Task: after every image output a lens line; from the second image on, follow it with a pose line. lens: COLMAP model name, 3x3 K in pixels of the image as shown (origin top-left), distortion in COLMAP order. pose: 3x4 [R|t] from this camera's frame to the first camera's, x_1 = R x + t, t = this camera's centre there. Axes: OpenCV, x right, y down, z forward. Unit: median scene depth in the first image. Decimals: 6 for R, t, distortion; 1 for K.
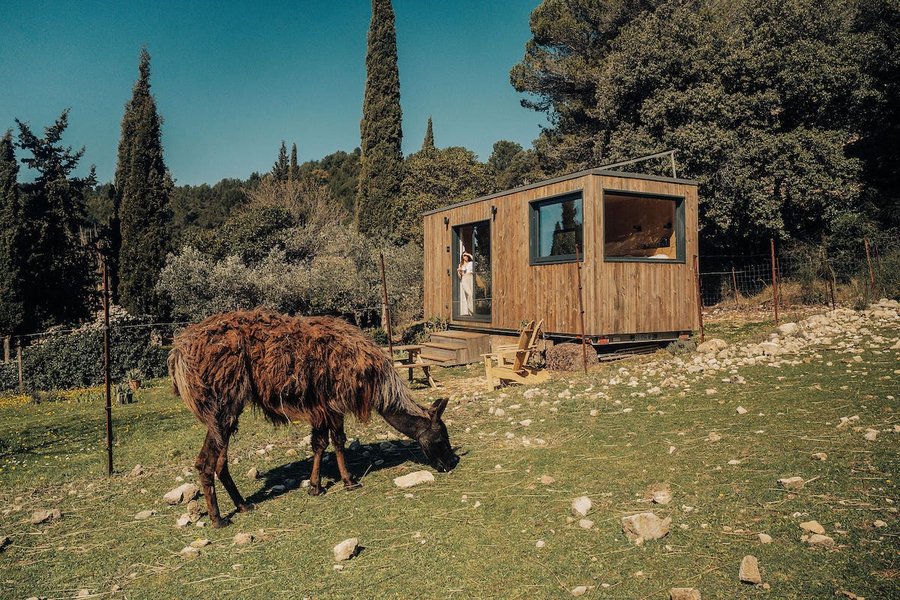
lens RADIAL K [[686.1, 0, 448.9], [0, 686.1, 285.7], [0, 0, 1]] dist [-0.140501, 0.164494]
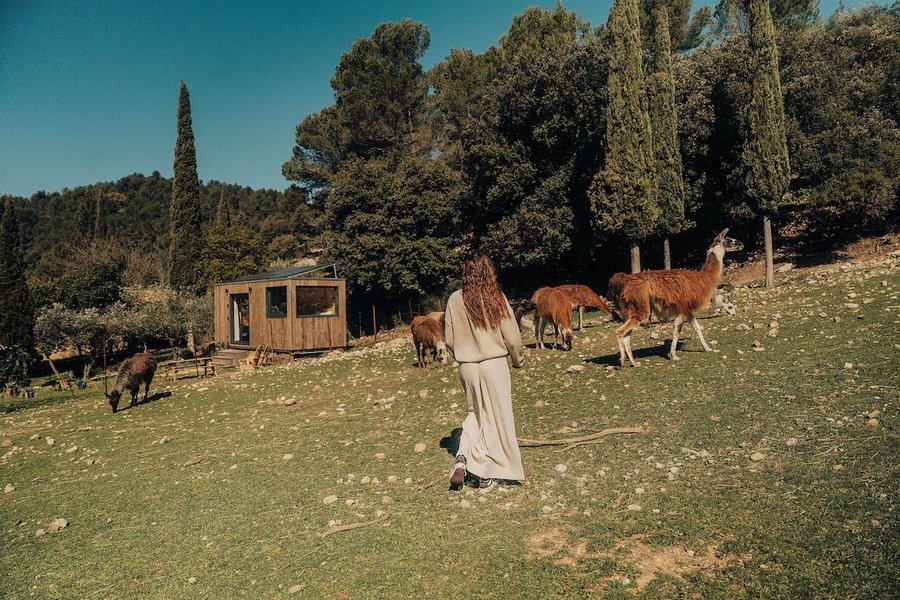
lens RADIAL K [[681.1, 0, 452.3], [0, 681.1, 297.0], [0, 0, 1]] dist [0.074795, -0.002356]
pose [[0.962157, -0.007510, 0.272393, 0.071668], [0.007299, 0.999972, 0.001790, -0.069656], [-0.272399, 0.000266, 0.962184, -0.891691]]
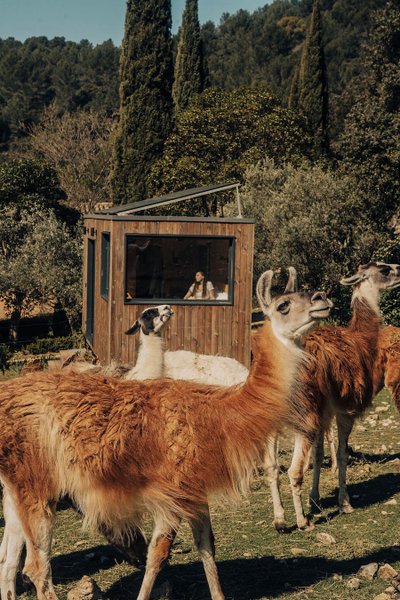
lens RADIAL K [[1252.3, 0, 200.0], [0, 1252.3, 300.0], [0, 0, 1]] dist [0.208312, 0.172108]
pose [[0.944794, 0.050796, -0.323704, 0.634679], [-0.022356, 0.995602, 0.090982, -0.145140], [0.326902, -0.078722, 0.941774, -0.507314]]
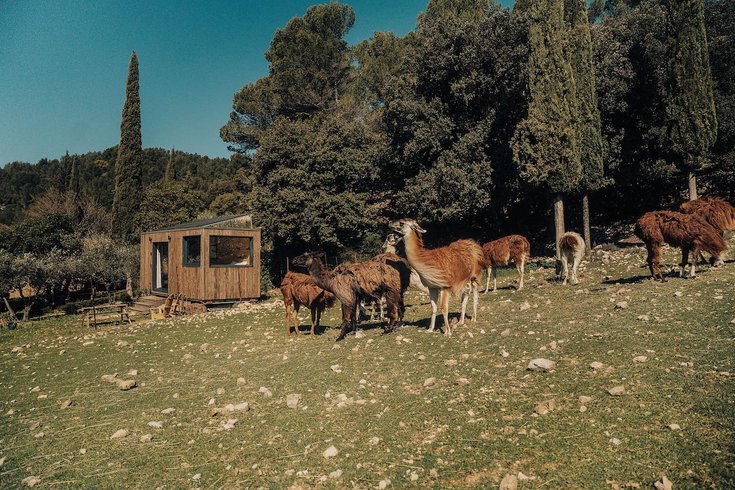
lens RADIAL K [[560.3, 0, 366.6], [0, 560.3, 233.3], [0, 0, 1]] dist [-0.140501, 0.164494]
pose [[0.966125, 0.022032, 0.257131, 0.170723], [-0.014508, 0.999410, -0.031124, -0.065149], [-0.257666, 0.026339, 0.965875, -0.606296]]
